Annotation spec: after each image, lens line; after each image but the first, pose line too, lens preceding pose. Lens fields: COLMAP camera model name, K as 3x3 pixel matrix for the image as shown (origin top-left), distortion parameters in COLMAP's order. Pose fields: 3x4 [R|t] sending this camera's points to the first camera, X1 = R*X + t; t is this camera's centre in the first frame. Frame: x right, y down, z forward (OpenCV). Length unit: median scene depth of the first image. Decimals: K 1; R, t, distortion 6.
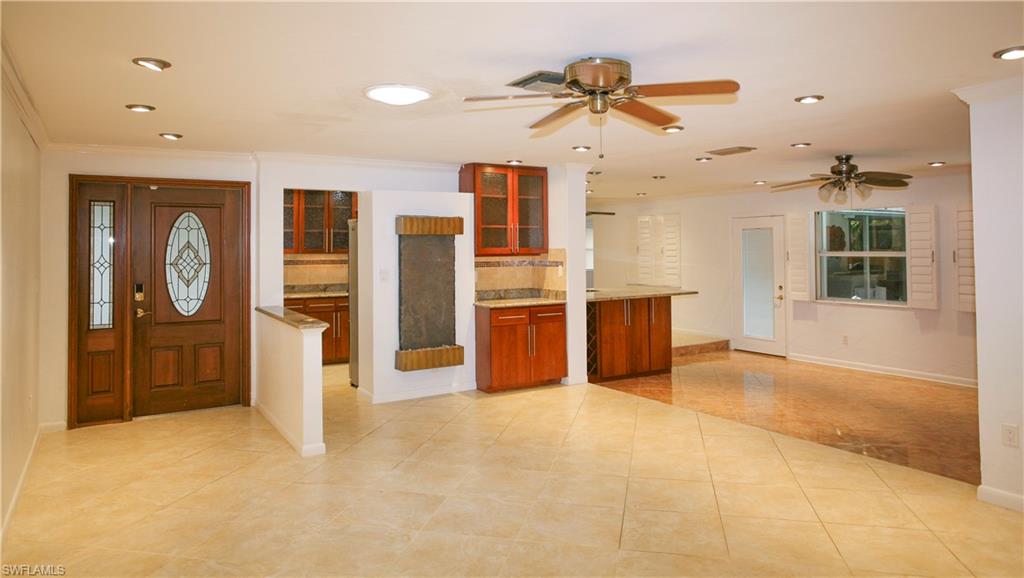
lens RADIAL K [[662.6, 0, 509.8], [0, 662.6, 244.3], [0, 0, 1]] dist [-0.023889, 0.000452]
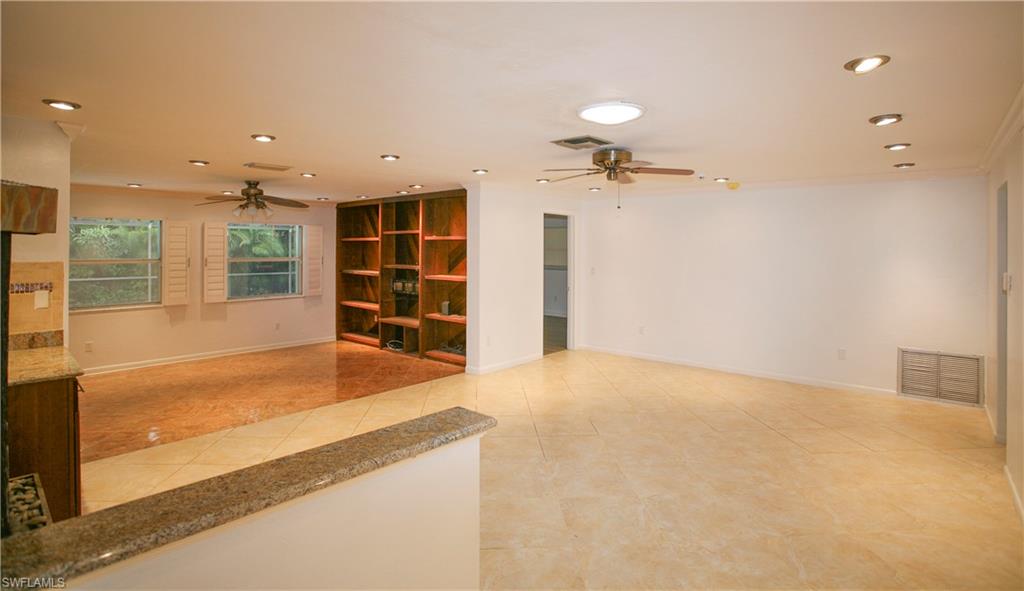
lens RADIAL K [[496.7, 0, 508.7], [0, 496.7, 249.0], [0, 0, 1]] dist [-0.037468, 0.000414]
pose [[-0.279507, 0.005684, 0.960127, -0.482376], [-0.007350, 0.999941, -0.008060, -0.004888], [-0.960115, -0.009310, -0.279449, 0.760433]]
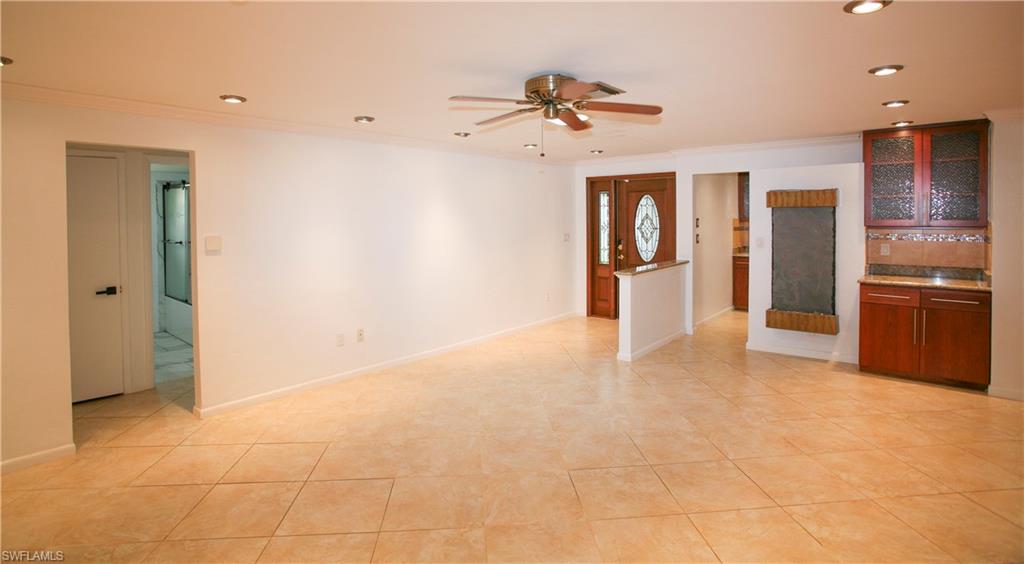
lens RADIAL K [[506.1, 0, 510.7], [0, 506.1, 227.4], [0, 0, 1]] dist [-0.028974, 0.000131]
pose [[0.300726, 0.025767, -0.953362, 0.488204], [0.011445, 0.999465, 0.030623, -0.011093], [0.953642, -0.020120, 0.300270, 0.298385]]
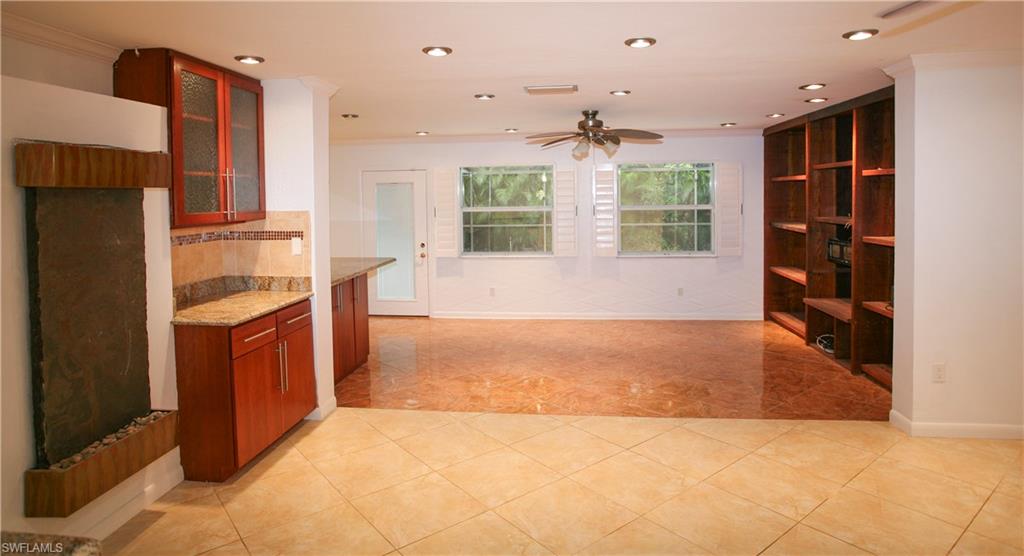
lens RADIAL K [[589.8, 0, 527.2], [0, 589.8, 215.2], [0, 0, 1]] dist [-0.025204, 0.001231]
pose [[0.605509, -0.027745, 0.795355, -0.250742], [0.002905, 0.999463, 0.032653, -0.007619], [-0.795833, -0.017461, 0.605264, 0.511634]]
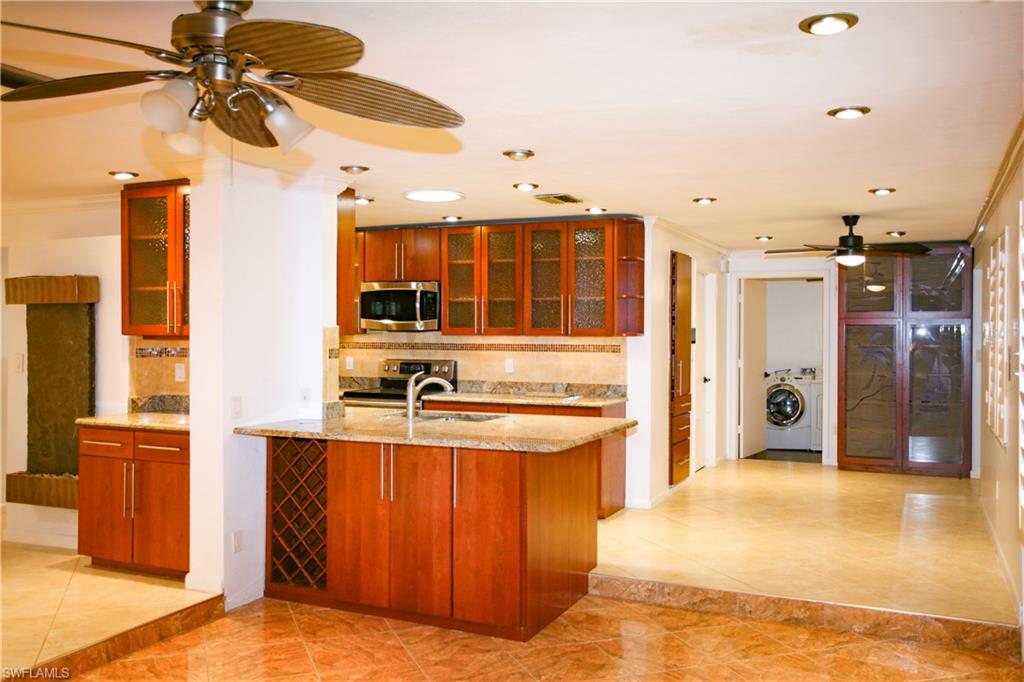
lens RADIAL K [[905.9, 0, 512.0], [0, 905.9, 341.0], [0, 0, 1]] dist [0.000522, 0.002601]
pose [[0.556300, 0.016373, -0.830820, 0.851687], [-0.003298, 0.999841, 0.017496, 0.004895], [0.830975, -0.006993, 0.556265, 0.843823]]
